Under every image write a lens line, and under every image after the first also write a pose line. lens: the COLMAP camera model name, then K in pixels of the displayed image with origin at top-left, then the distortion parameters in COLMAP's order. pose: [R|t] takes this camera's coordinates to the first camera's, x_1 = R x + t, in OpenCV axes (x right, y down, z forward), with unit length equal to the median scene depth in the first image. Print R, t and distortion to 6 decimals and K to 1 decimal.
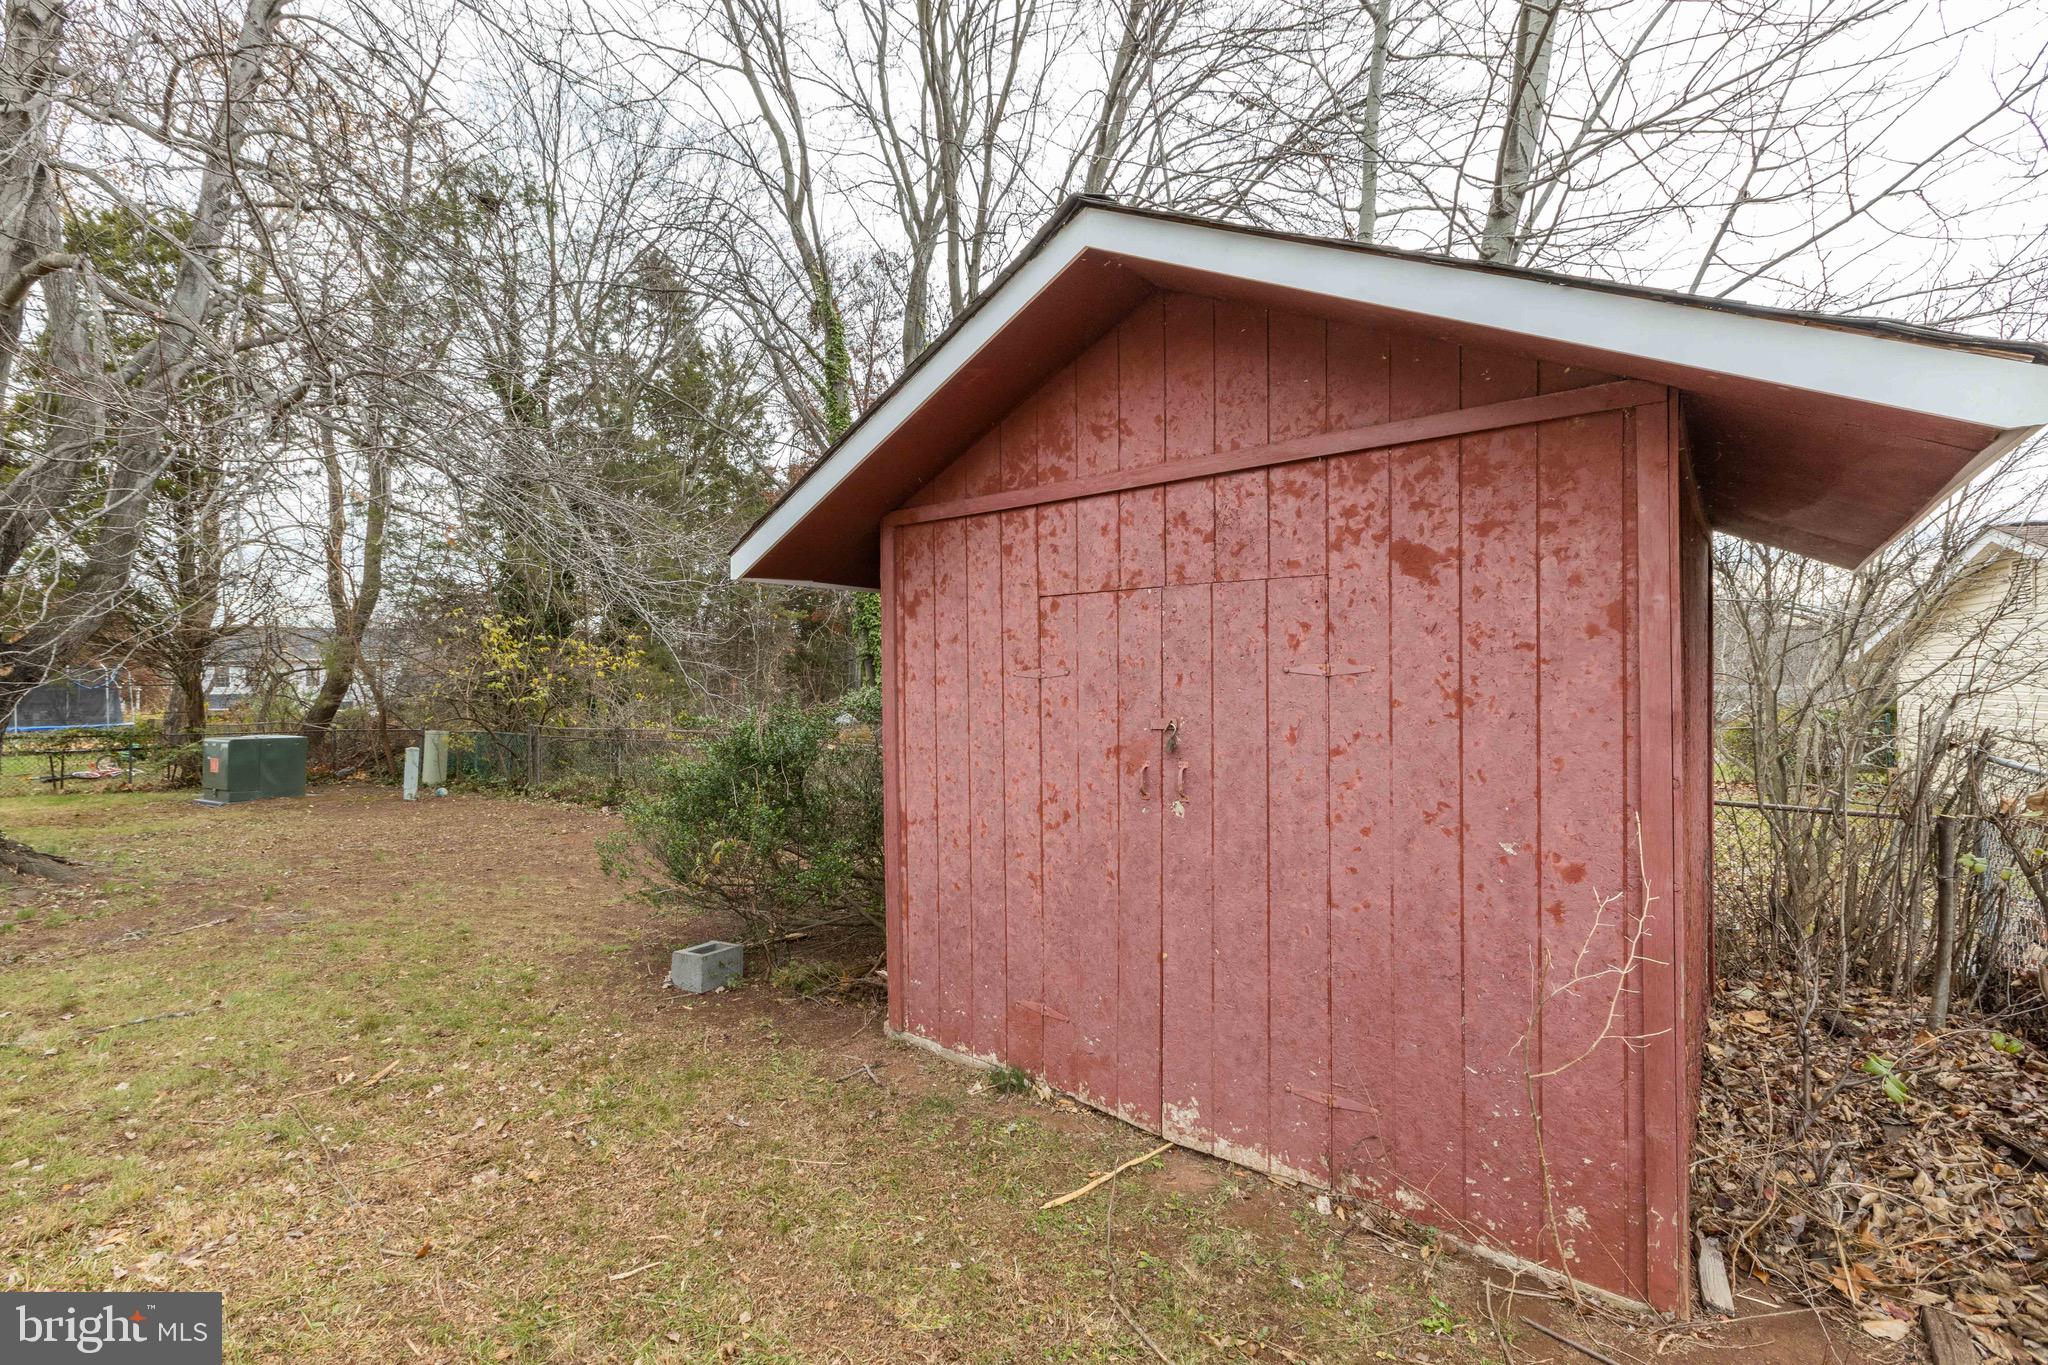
lens RADIAL K [[908.5, 0, 1026.7], [0, 908.5, 683.4], [0, 0, 1]] dist [0.000091, -0.001062]
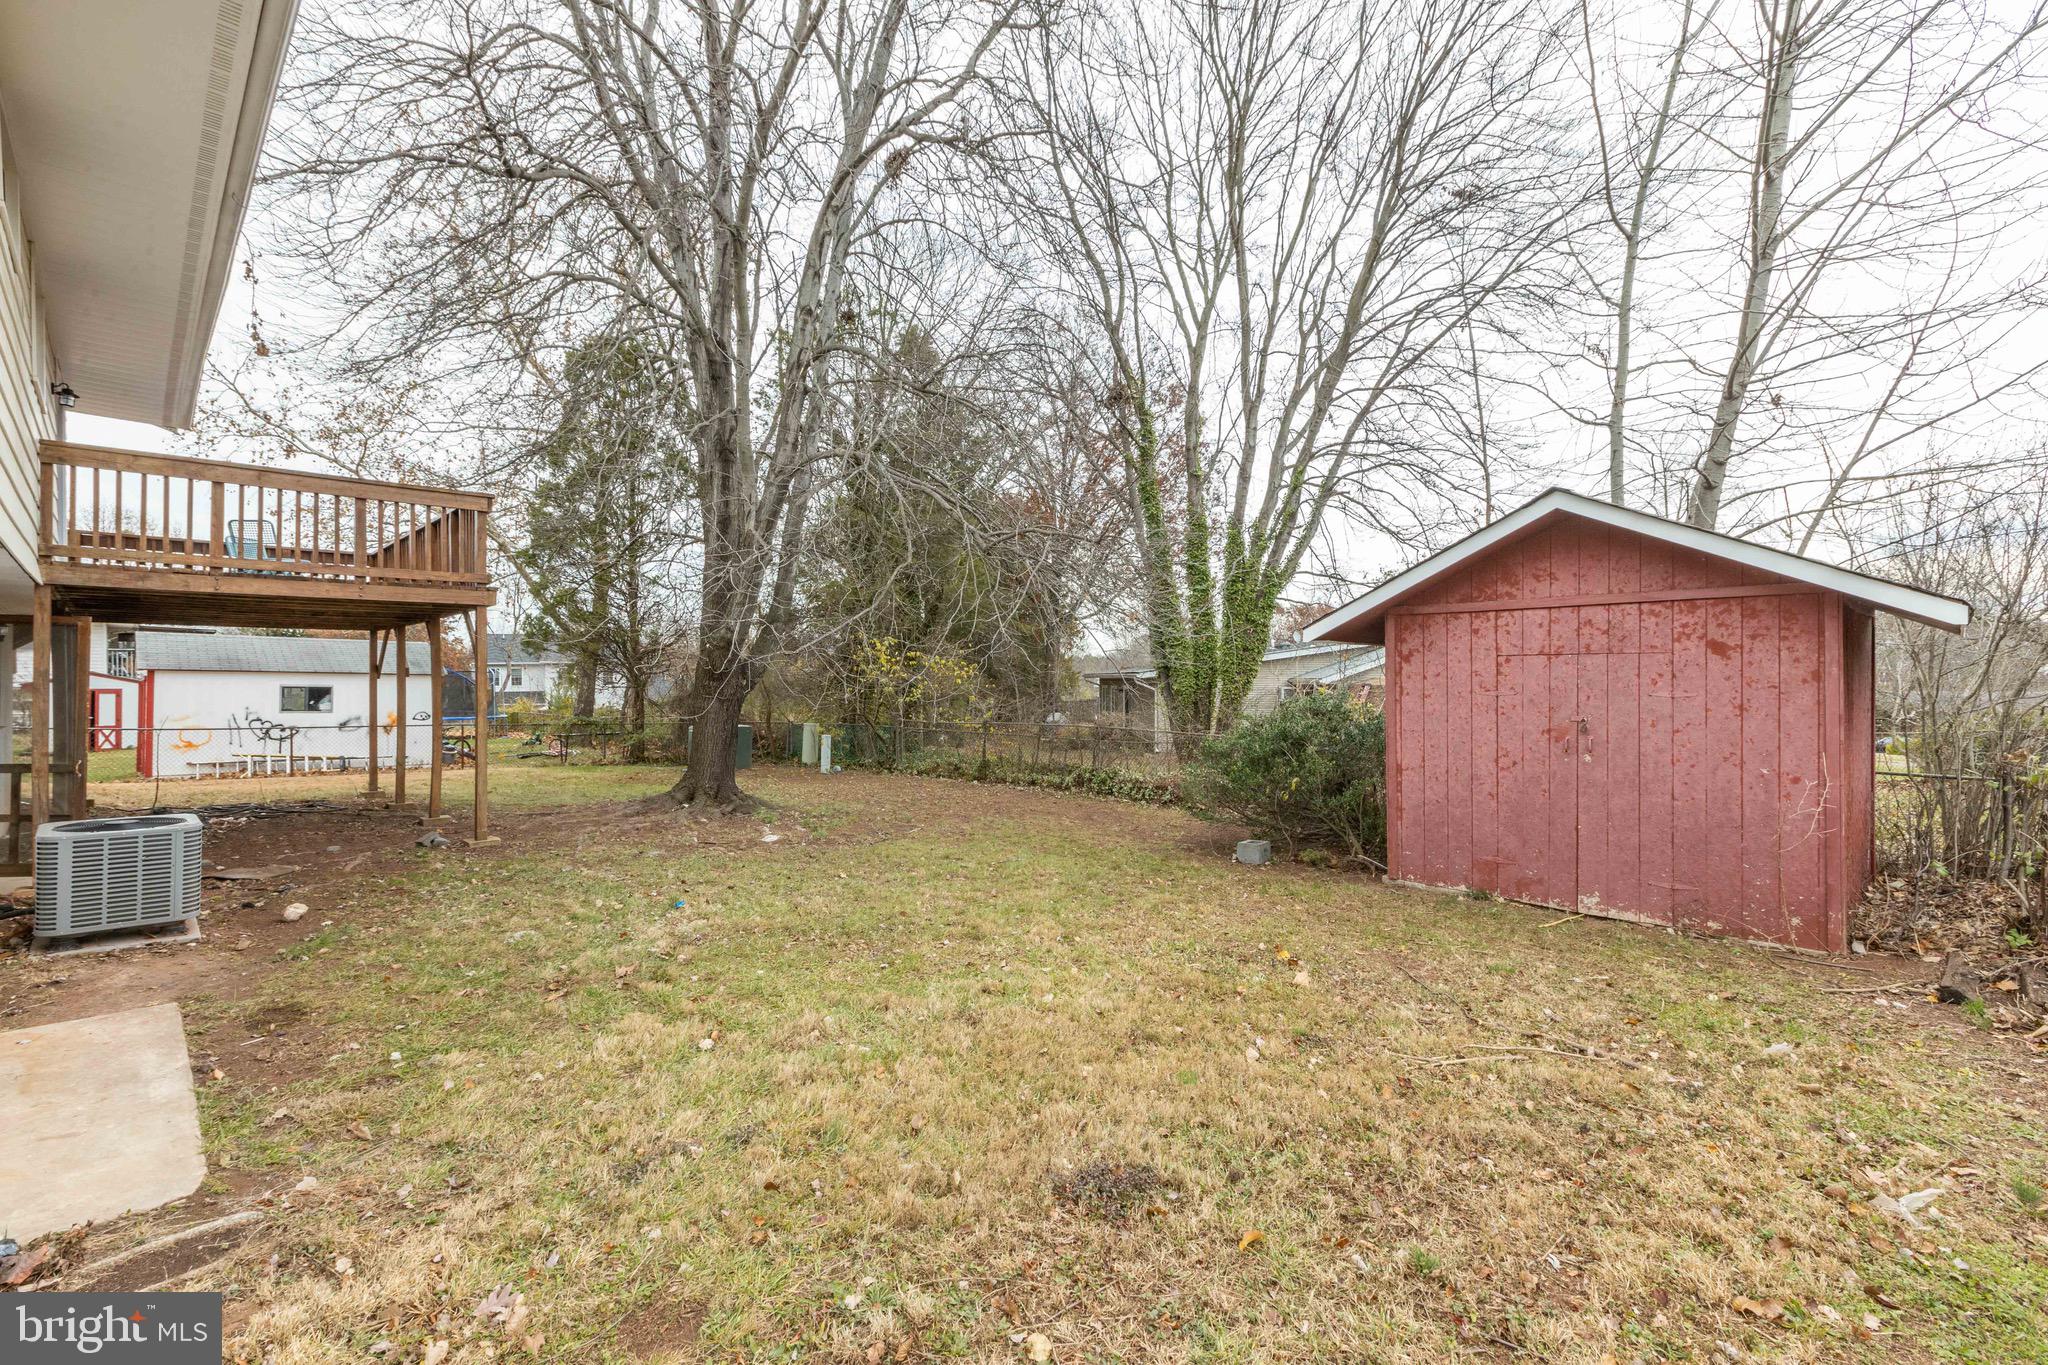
lens RADIAL K [[908.5, 0, 1021.7], [0, 908.5, 682.7], [0, 0, 1]] dist [0.000091, -0.001062]
pose [[0.990908, 0.004461, -0.134464, -0.877090], [-0.004732, 0.999987, -0.001696, -0.030424], [0.134455, 0.002317, 0.990917, -1.317176]]
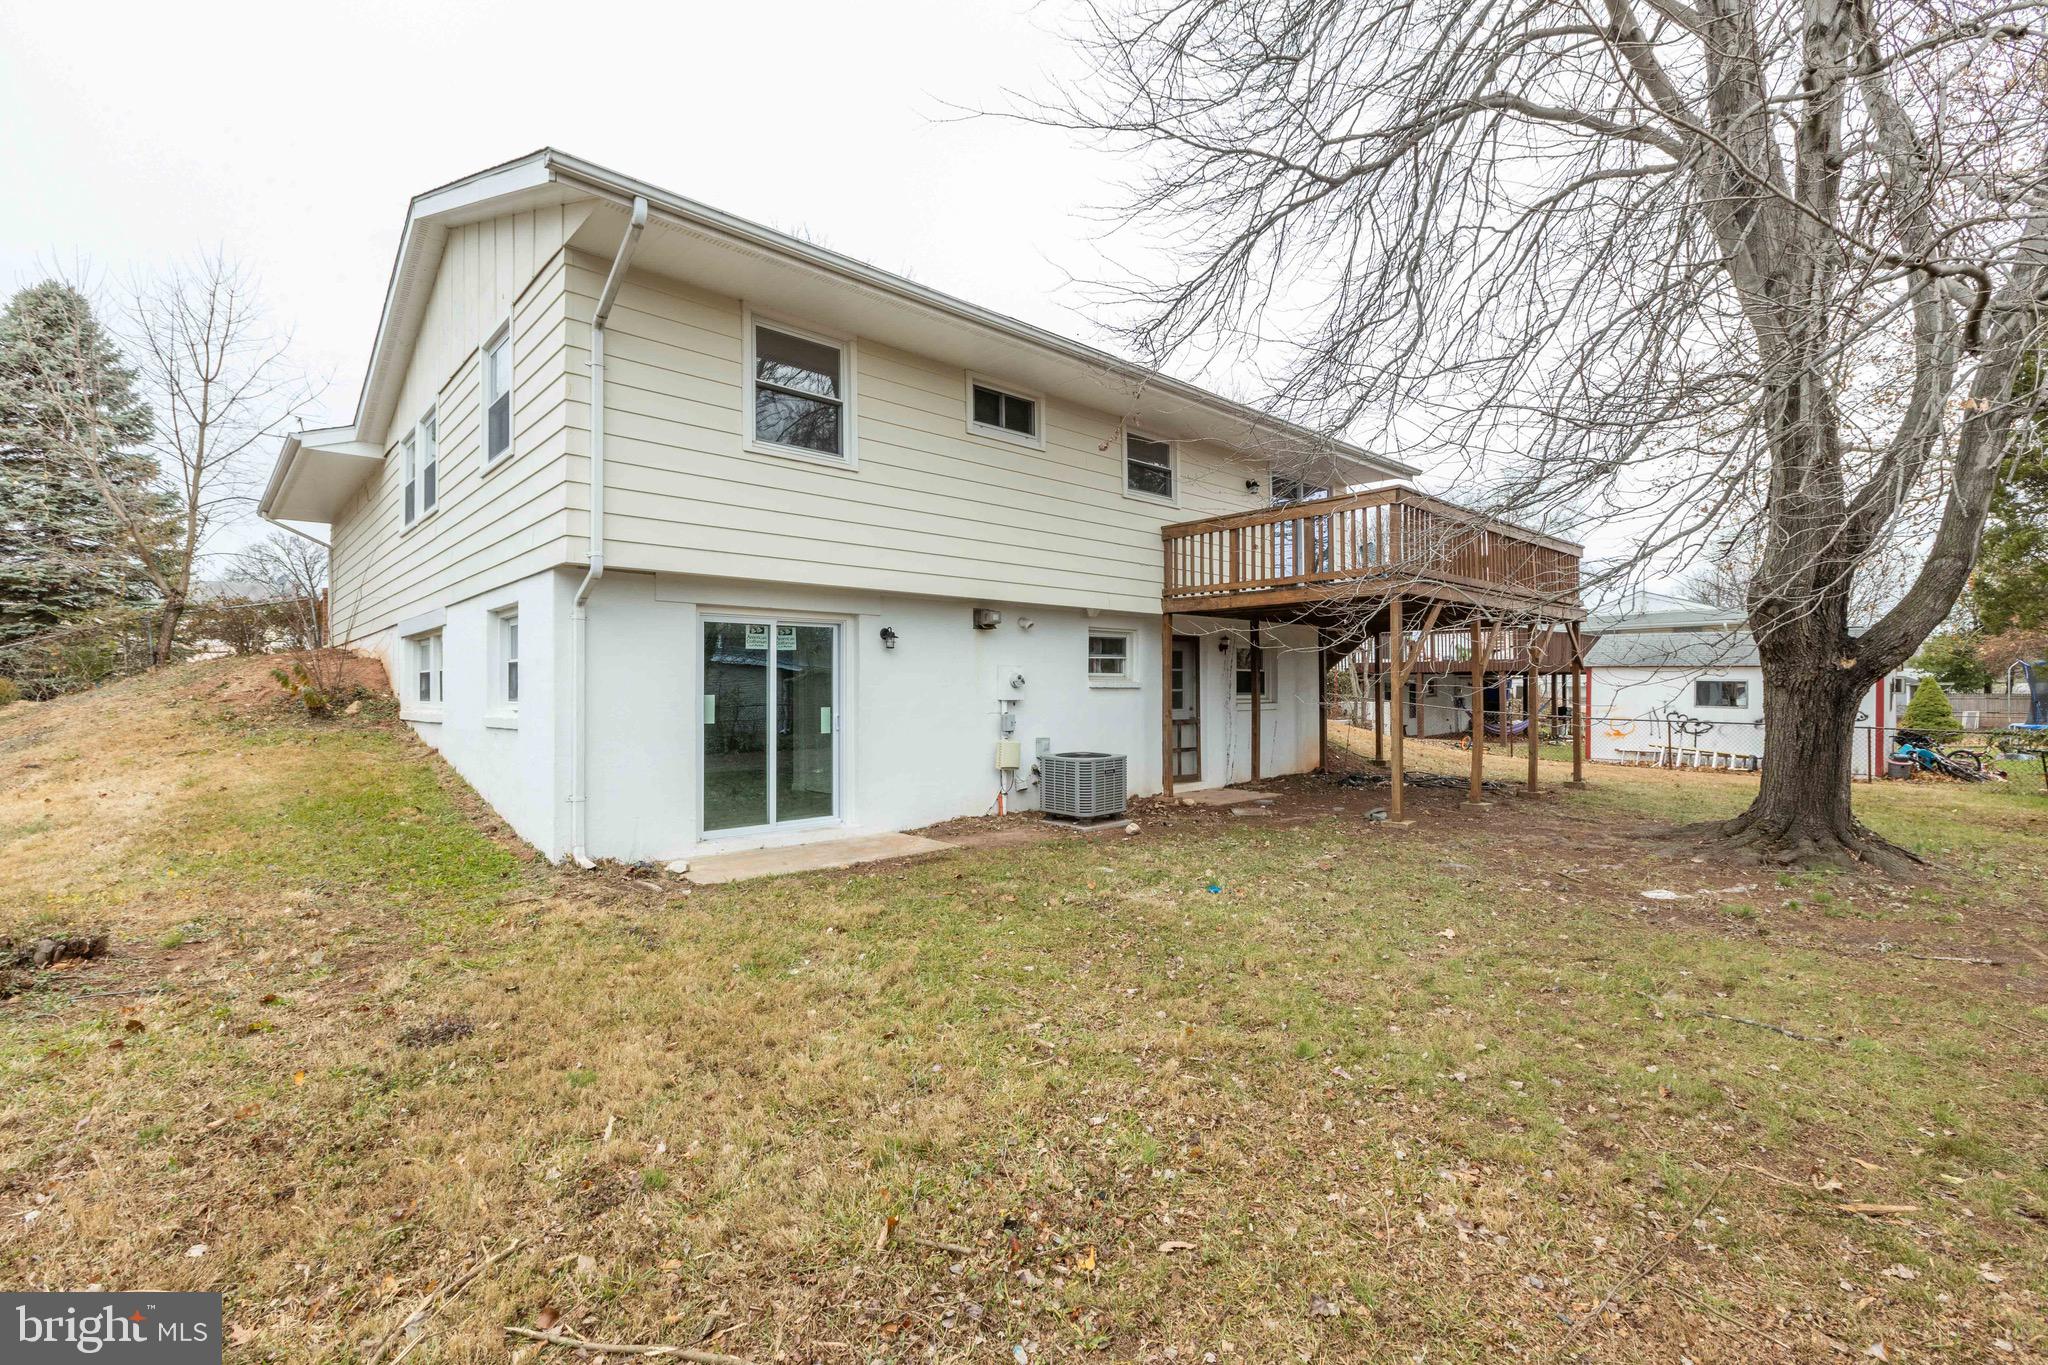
lens RADIAL K [[908.5, 0, 1025.1], [0, 908.5, 682.9], [0, 0, 1]] dist [0.000091, -0.001062]
pose [[-0.173720, -0.002094, -0.984793, 0.100253], [0.003300, 0.999991, -0.002708, 0.016261], [0.984790, -0.003720, -0.173711, 0.437897]]
